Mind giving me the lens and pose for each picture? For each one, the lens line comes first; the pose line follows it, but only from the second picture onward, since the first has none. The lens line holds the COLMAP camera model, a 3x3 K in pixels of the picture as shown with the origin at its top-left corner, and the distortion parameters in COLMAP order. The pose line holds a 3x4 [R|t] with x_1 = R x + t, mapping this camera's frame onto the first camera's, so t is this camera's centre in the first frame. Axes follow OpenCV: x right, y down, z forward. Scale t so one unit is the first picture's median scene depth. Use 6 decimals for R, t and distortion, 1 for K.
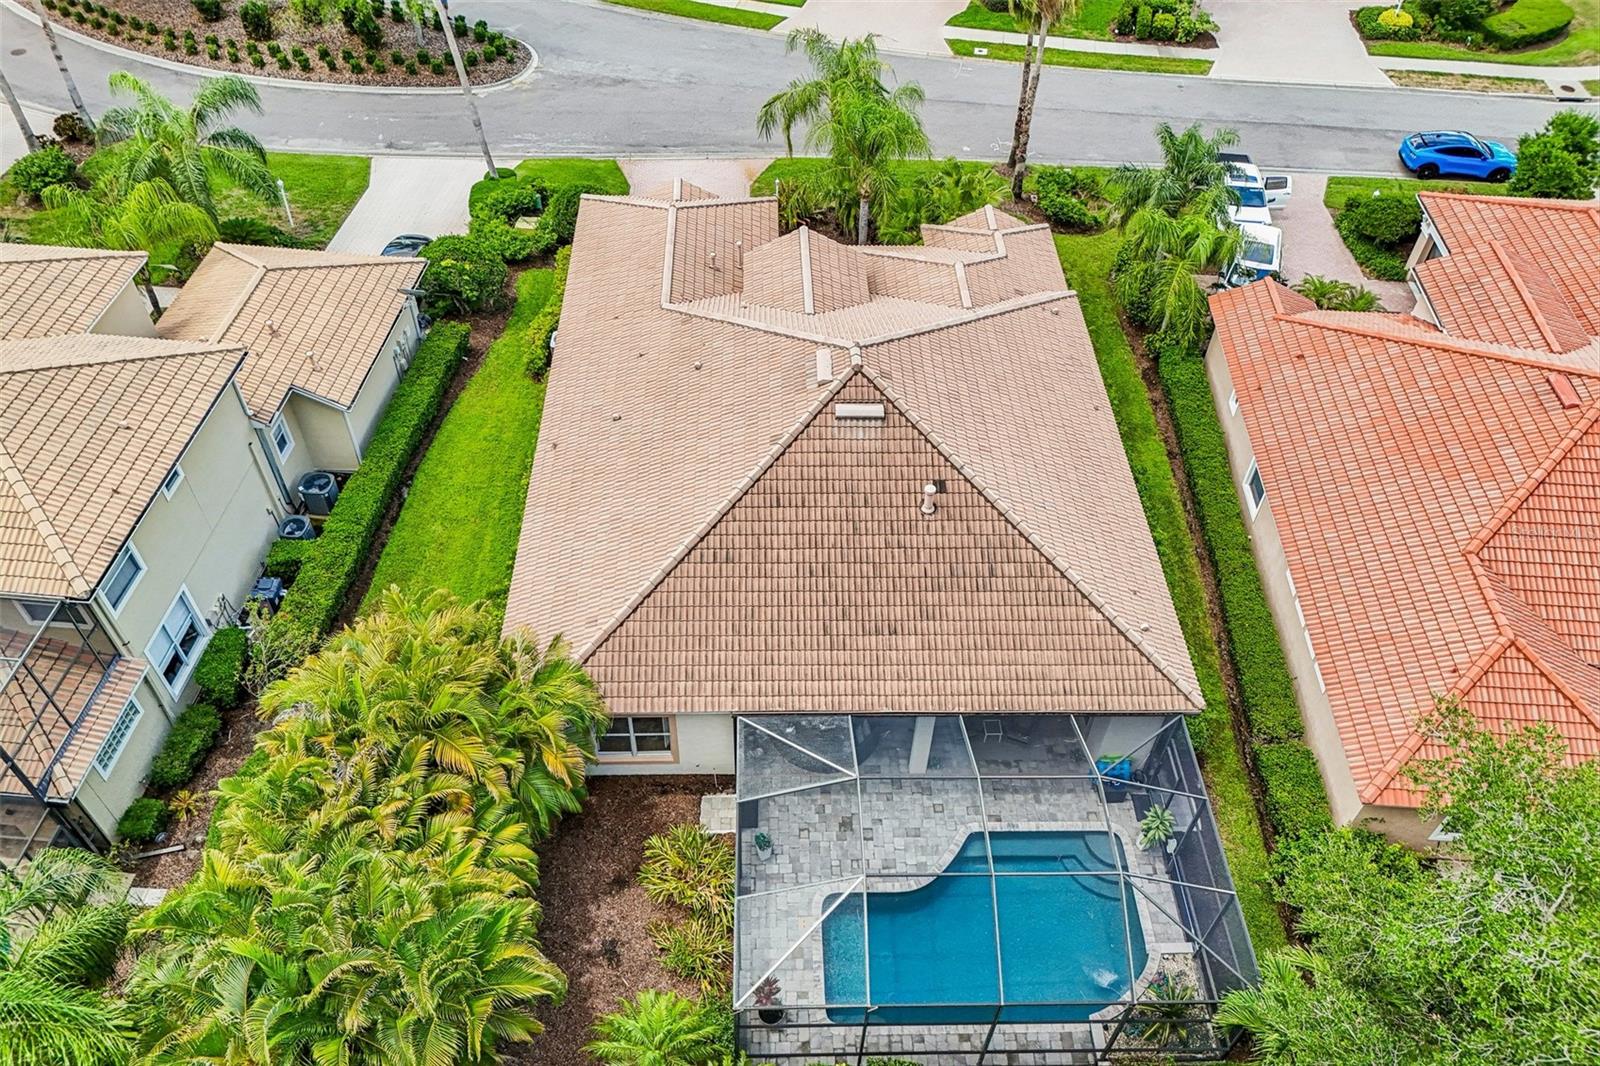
lens RADIAL K [[1133.3, 0, 800.0], [0, 1133.3, 533.0], [0, 0, 1]] dist [0.063535, -0.062229]
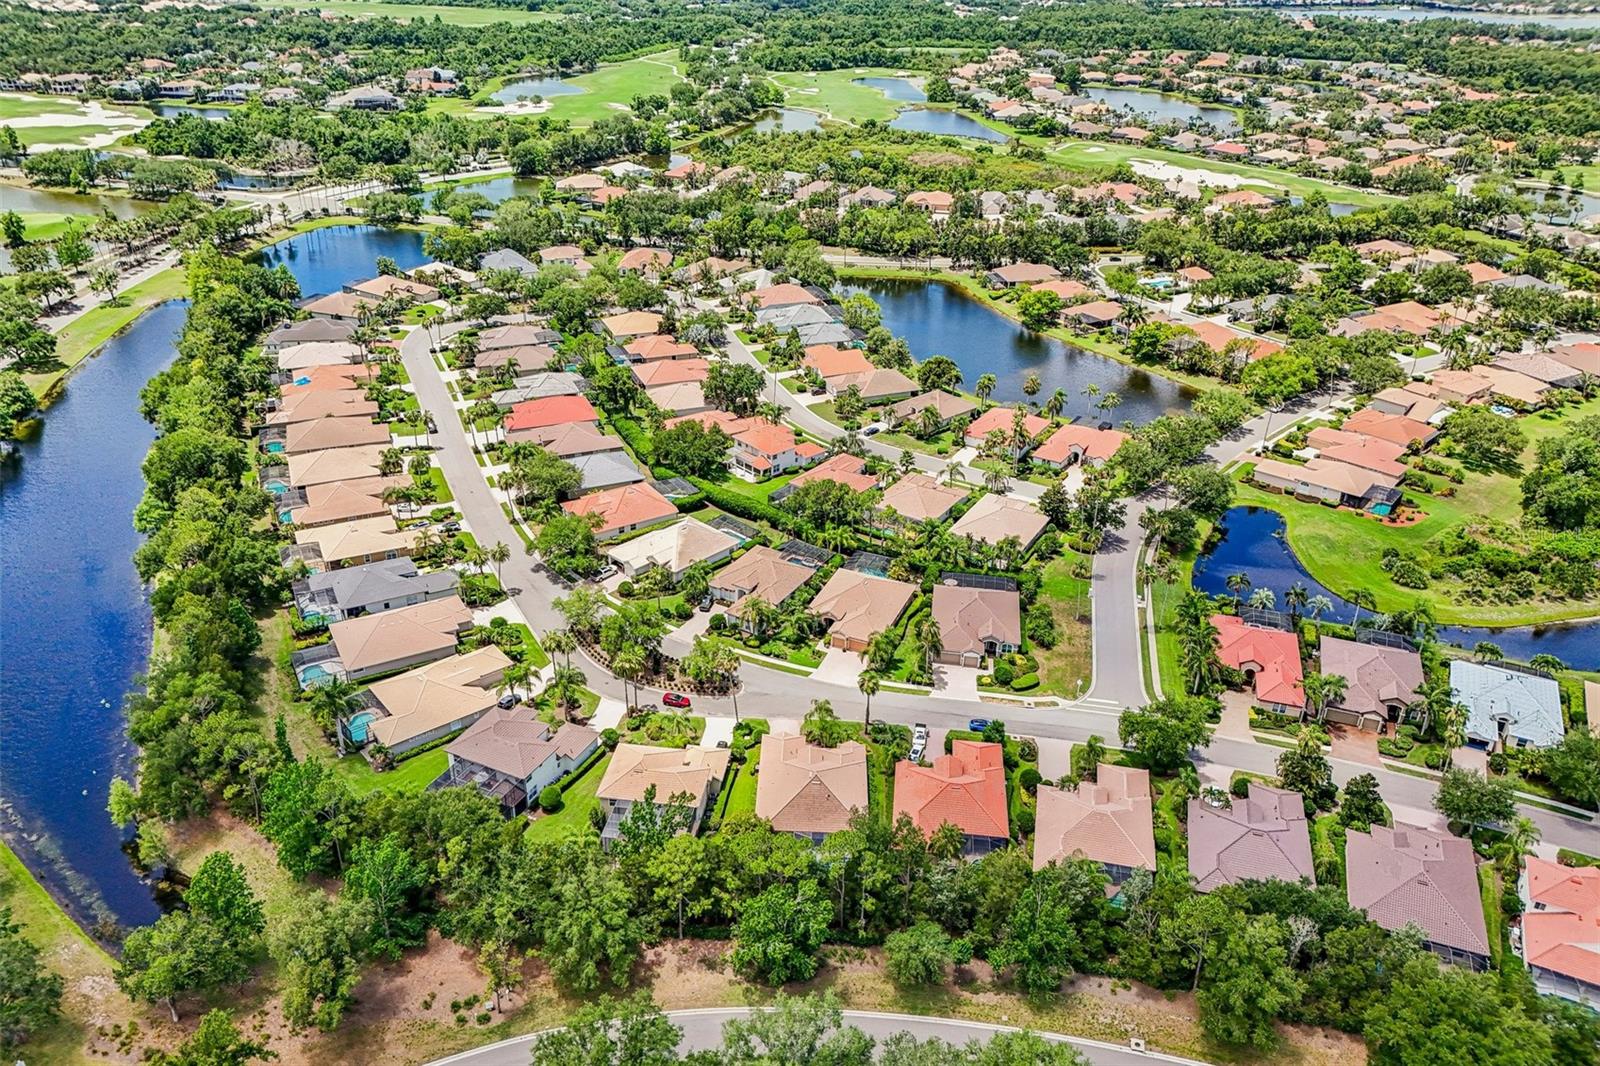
lens RADIAL K [[1133.3, 0, 800.0], [0, 1133.3, 533.0], [0, 0, 1]] dist [0.063535, -0.062229]
pose [[0.999062, 0.027128, -0.033765, 0.105378], [-0.037105, 0.938194, -0.344114, 0.627206], [0.022343, 0.345044, 0.938321, -4.397774]]
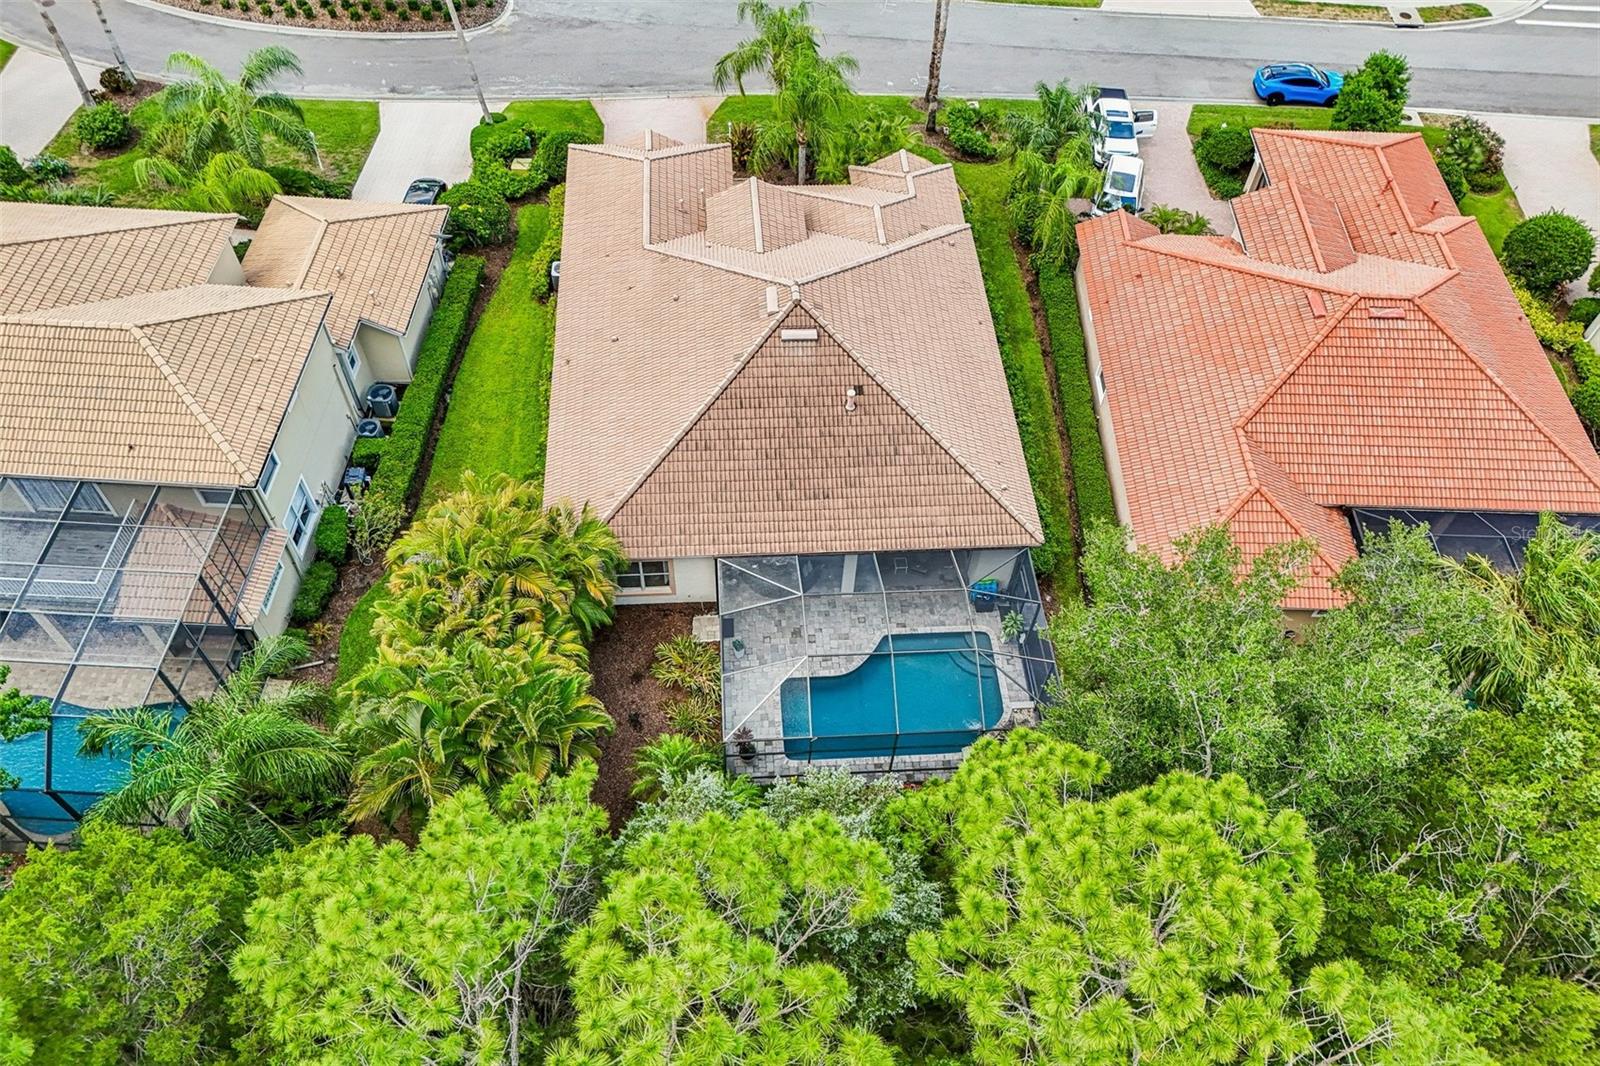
lens RADIAL K [[1133.3, 0, 800.0], [0, 1133.3, 533.0], [0, 0, 1]] dist [0.063535, -0.062229]
pose [[0.998996, -0.028628, 0.034464, 0.000072], [0.024587, 0.993355, 0.112435, -0.021476], [-0.037453, -0.111475, 0.993061, -0.331915]]
